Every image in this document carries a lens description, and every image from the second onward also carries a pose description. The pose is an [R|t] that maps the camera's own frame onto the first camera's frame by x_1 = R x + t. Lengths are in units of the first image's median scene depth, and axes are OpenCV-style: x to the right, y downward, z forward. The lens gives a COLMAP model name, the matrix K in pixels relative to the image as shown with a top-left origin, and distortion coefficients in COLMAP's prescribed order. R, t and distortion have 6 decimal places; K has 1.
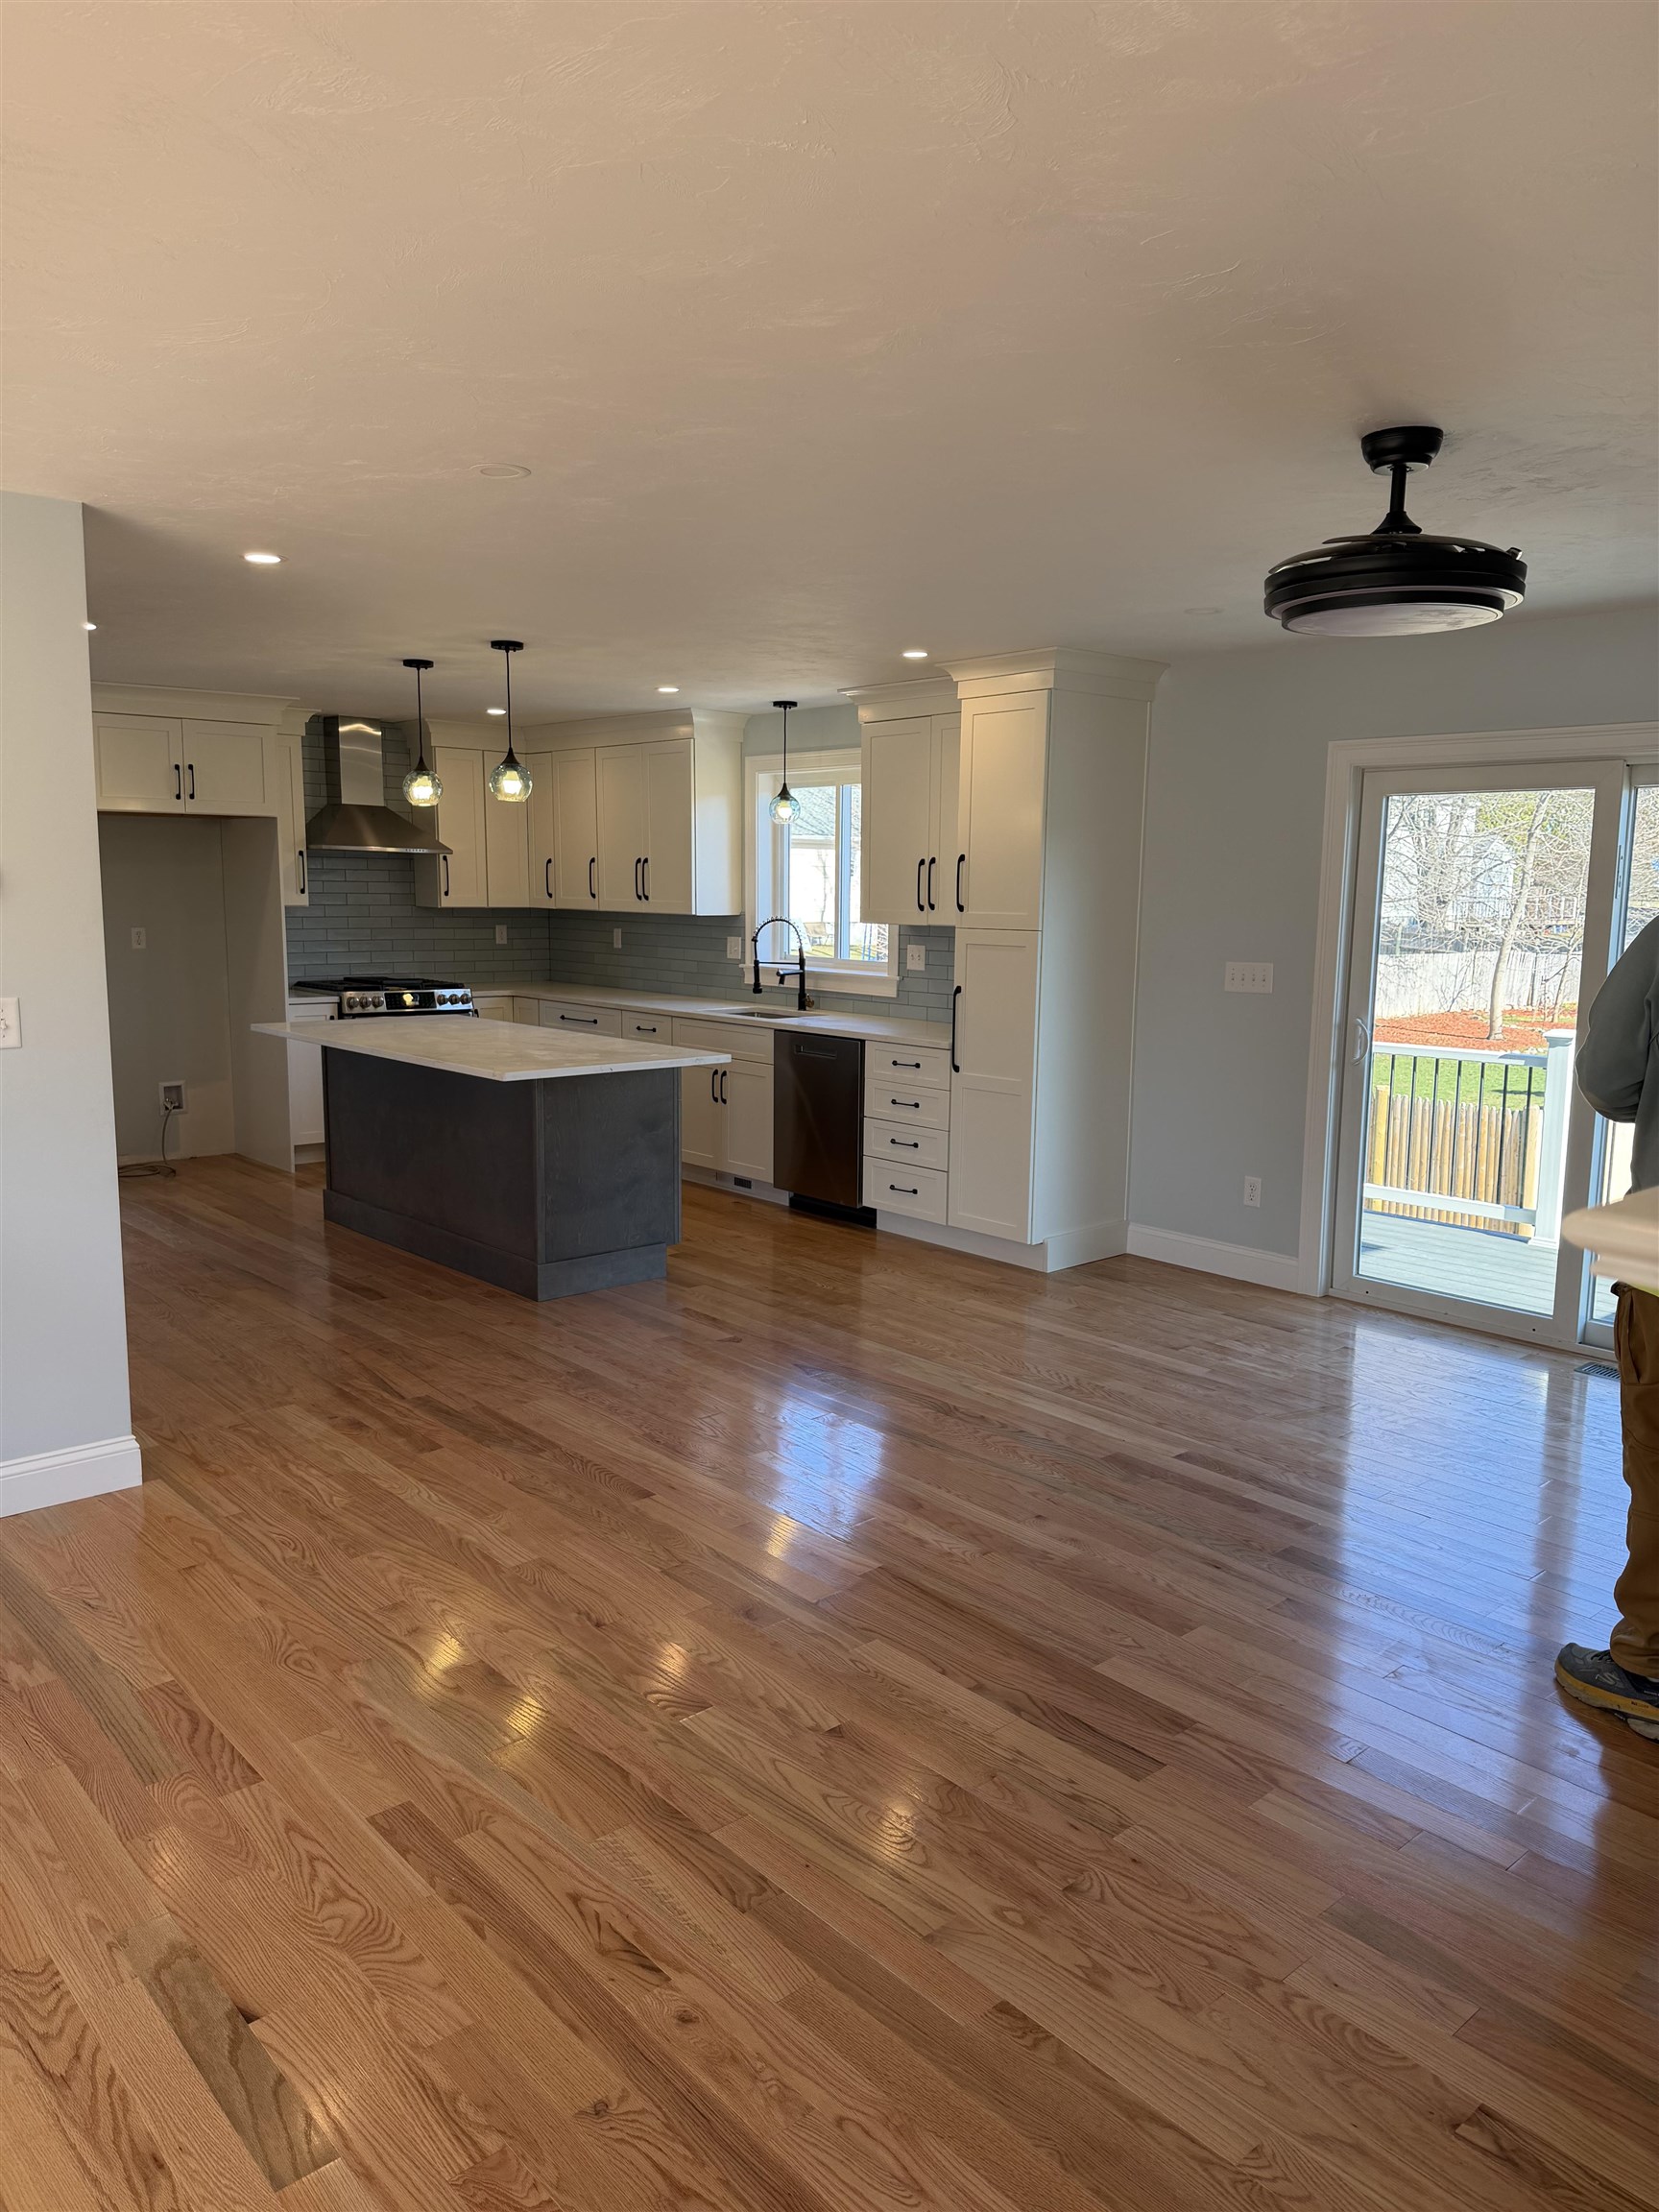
lens RADIAL K [[1533.5, 0, 828.4], [0, 1533.5, 1101.3], [0, 0, 1]] dist [0.133282, -0.242728]
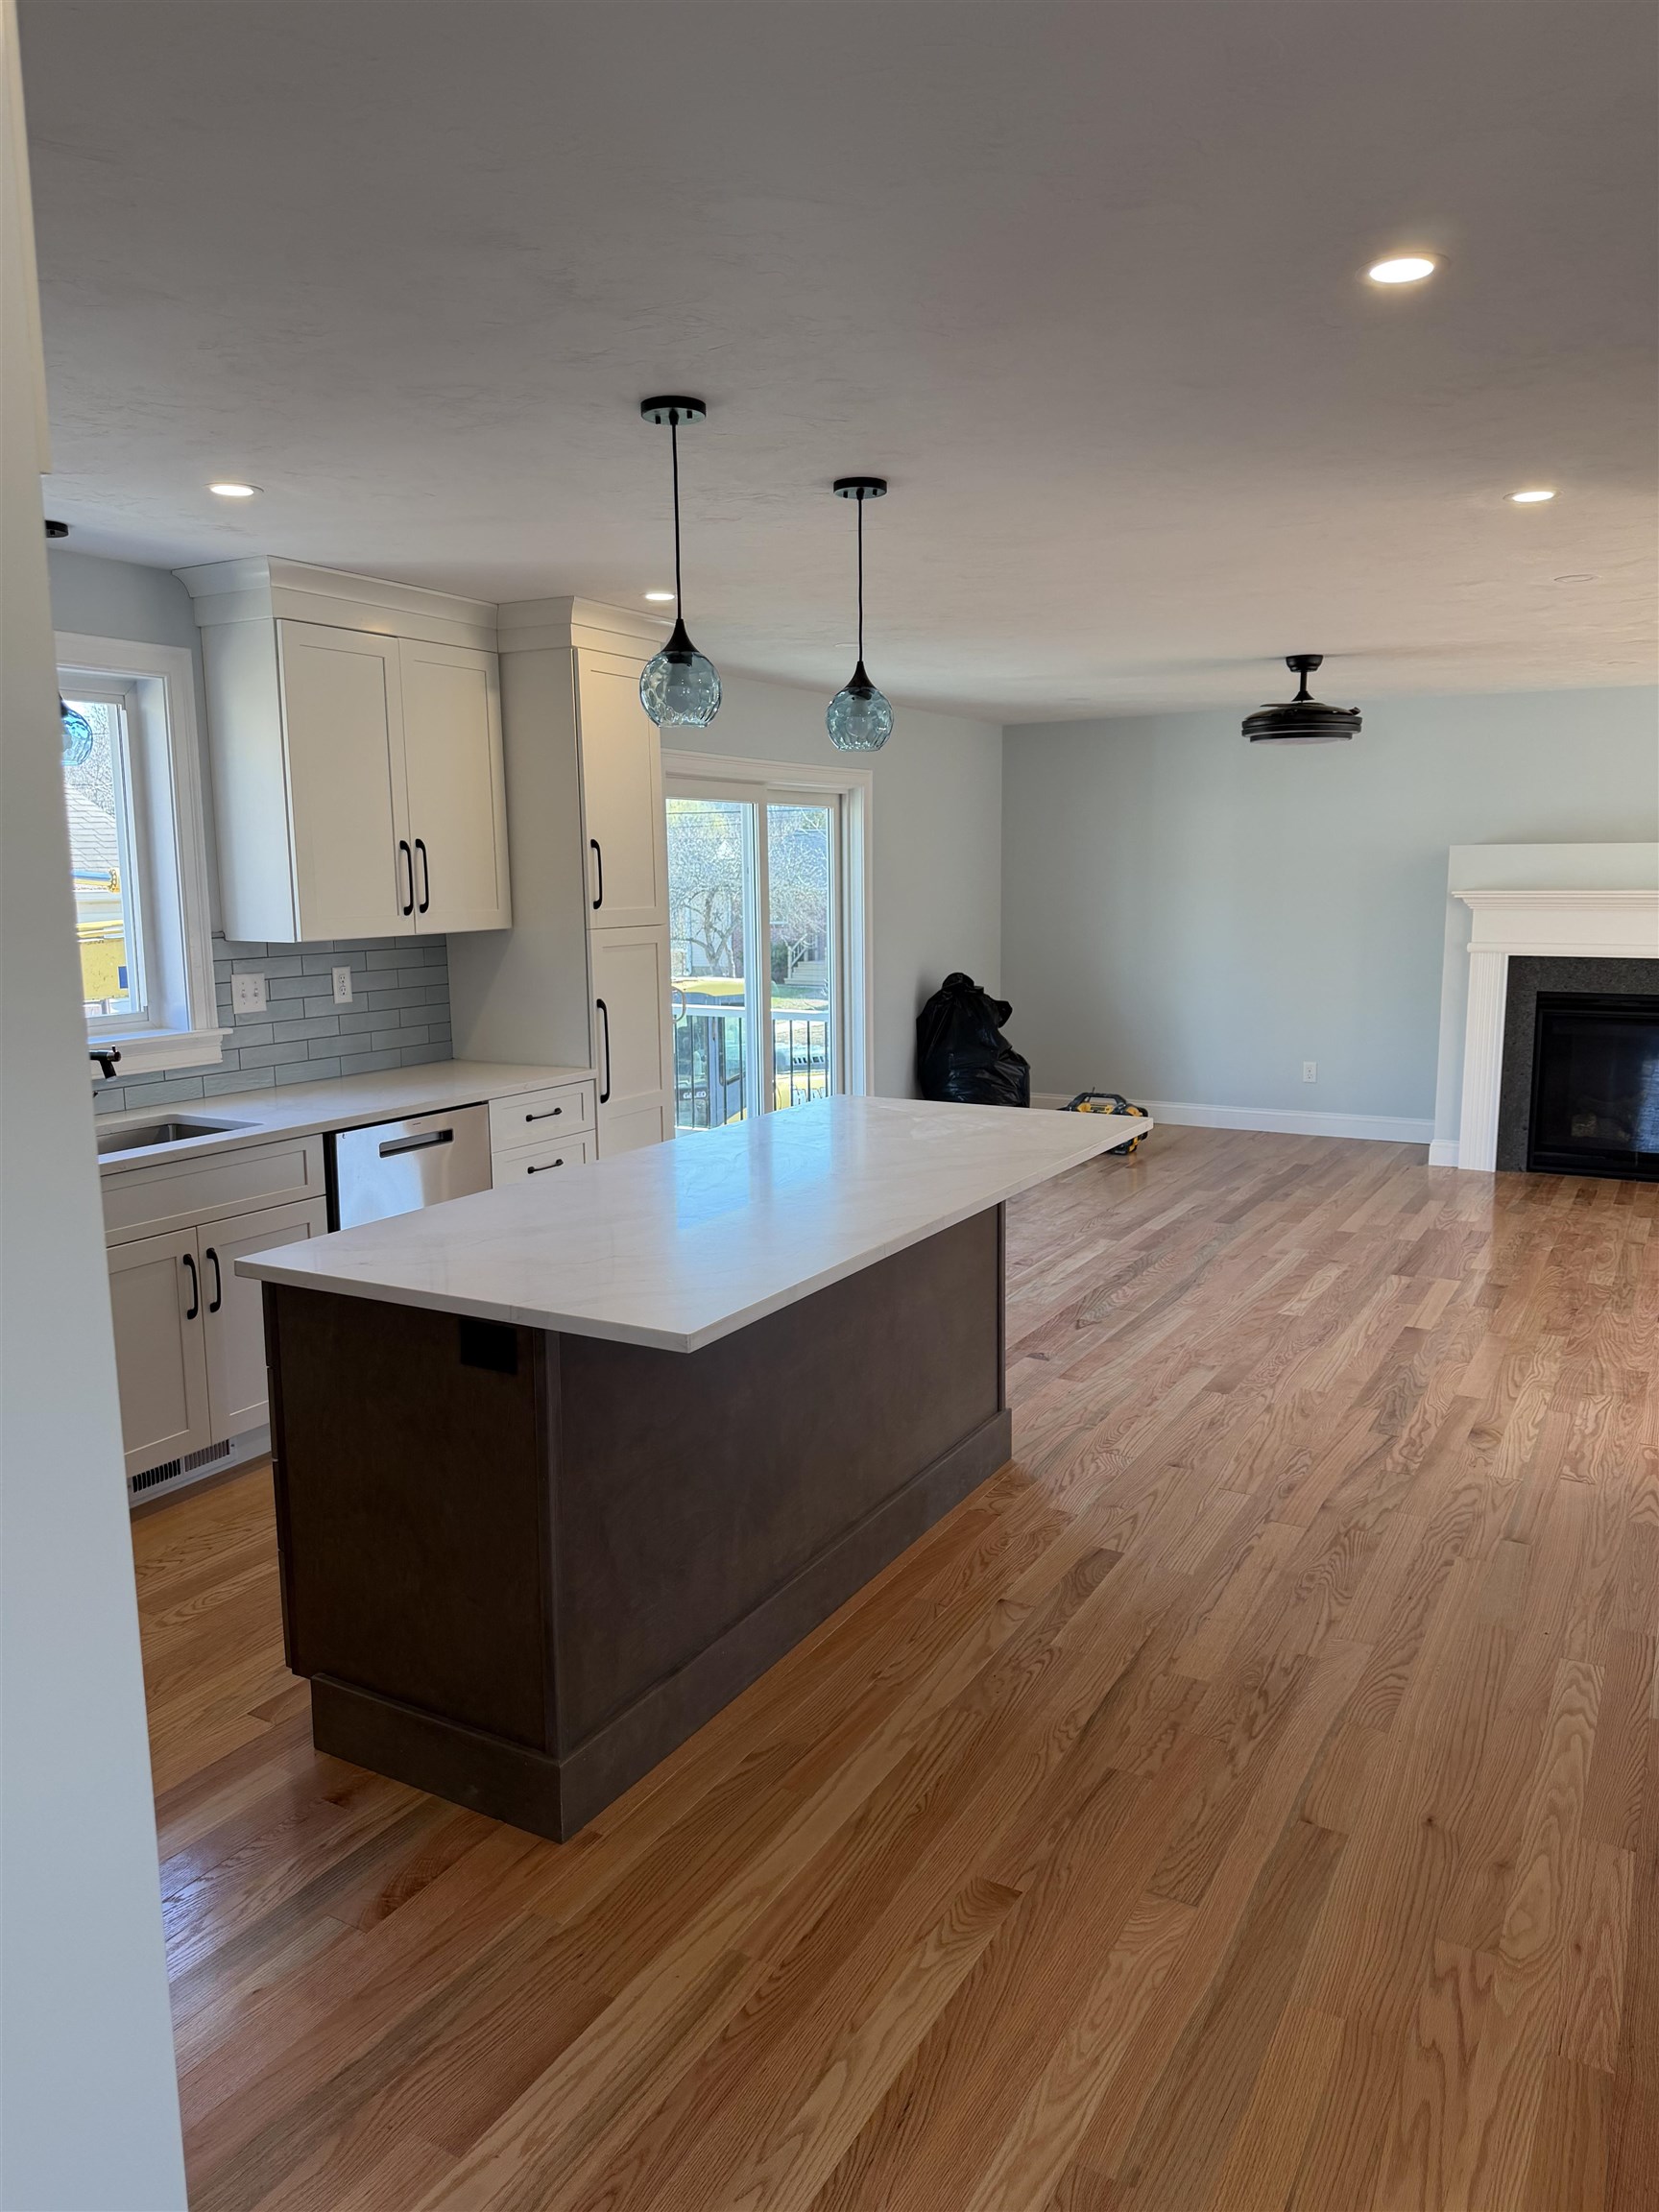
lens RADIAL K [[1545.5, 0, 834.0], [0, 1545.5, 1101.0], [0, 0, 1]] dist [0.128437, -0.285962]
pose [[-0.325243, -0.151381, 0.933435, -0.963799], [0.140475, 0.968416, 0.206001, -0.228338], [-0.935139, 0.198124, -0.293705, 1.484809]]
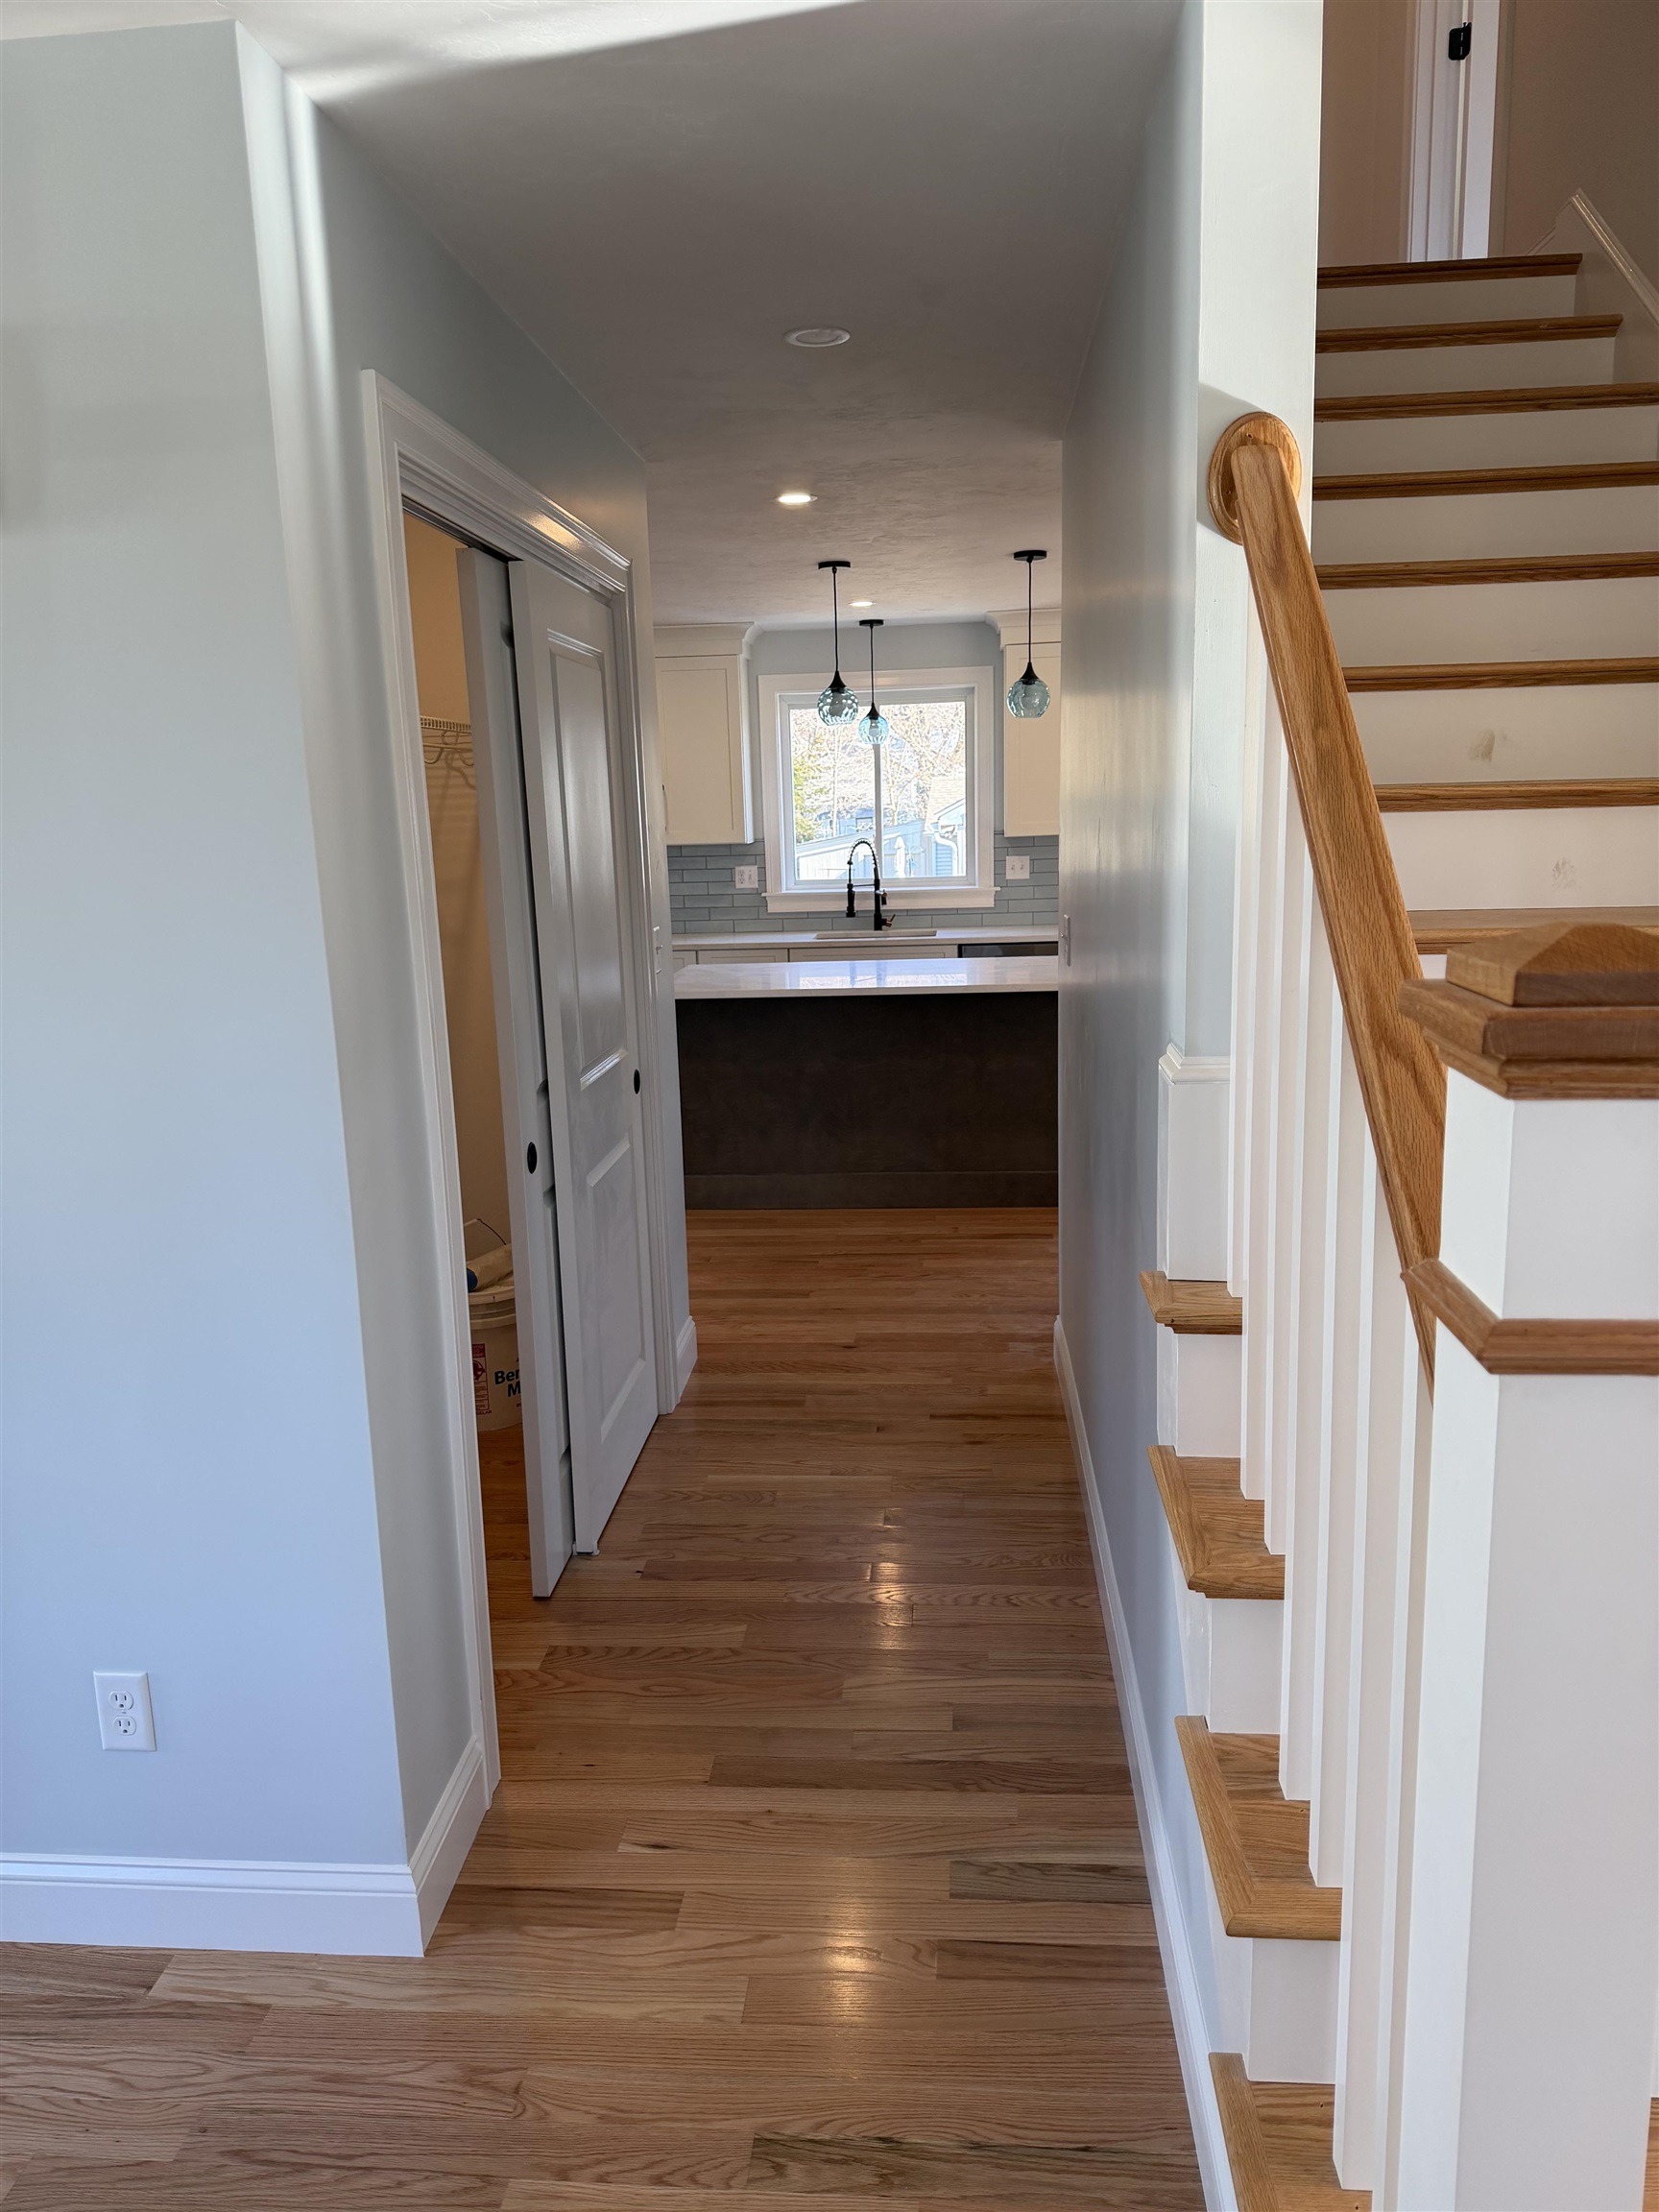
lens RADIAL K [[1550.0, 0, 828.5], [0, 1550.0, 1114.2], [0, 0, 1]] dist [0.136439, -0.110856]
pose [[0.718208, -0.170404, 0.674640, -1.233033], [0.137164, 0.985197, 0.102824, -0.081408], [-0.682175, 0.018688, 0.730950, 0.446477]]
